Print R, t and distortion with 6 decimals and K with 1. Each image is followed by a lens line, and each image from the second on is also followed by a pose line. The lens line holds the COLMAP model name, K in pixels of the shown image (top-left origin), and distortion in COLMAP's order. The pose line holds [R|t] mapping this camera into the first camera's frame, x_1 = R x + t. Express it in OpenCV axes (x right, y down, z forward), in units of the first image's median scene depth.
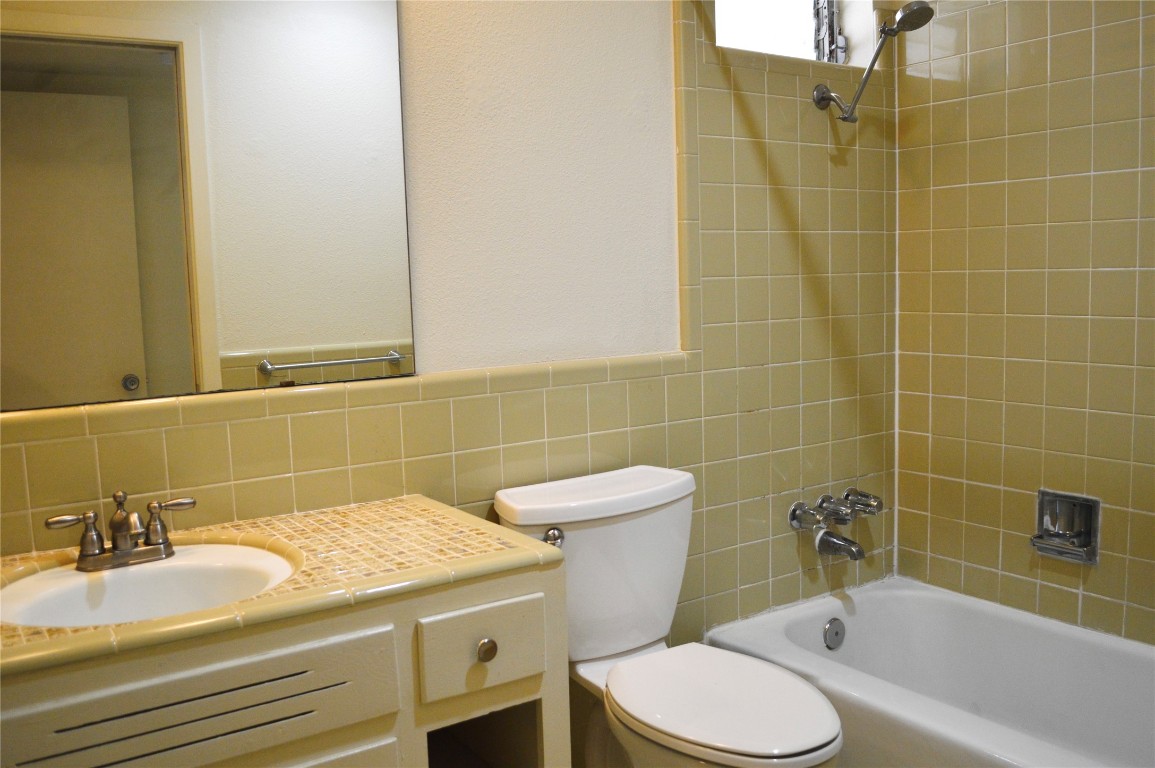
lens RADIAL K [[977.0, 0, 577.5], [0, 977.0, 384.0], [0, 0, 1]] dist [-0.052160, 0.000916]
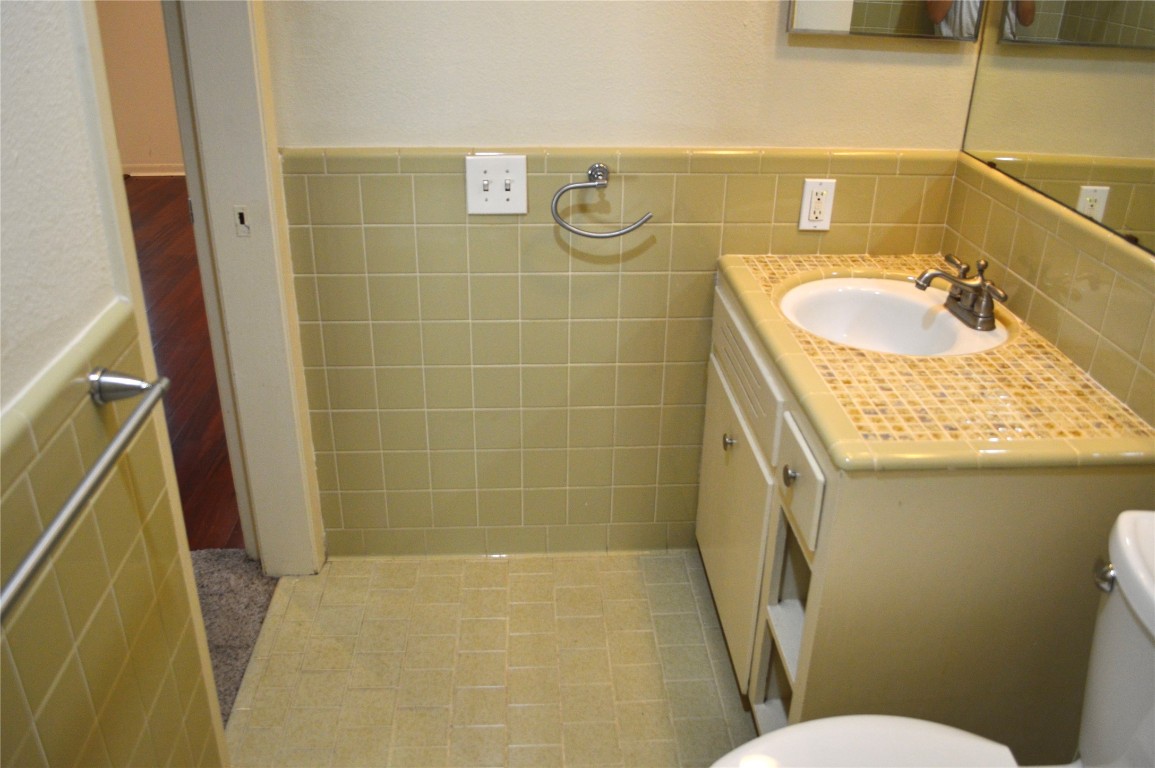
lens RADIAL K [[977.0, 0, 577.5], [0, 977.0, 384.0], [0, 0, 1]] dist [-0.052160, 0.000916]
pose [[-0.510011, 0.393367, -0.764952, 0.762035], [-0.098330, 0.856813, 0.506164, -0.316215], [0.854529, 0.333367, -0.398304, 1.122799]]
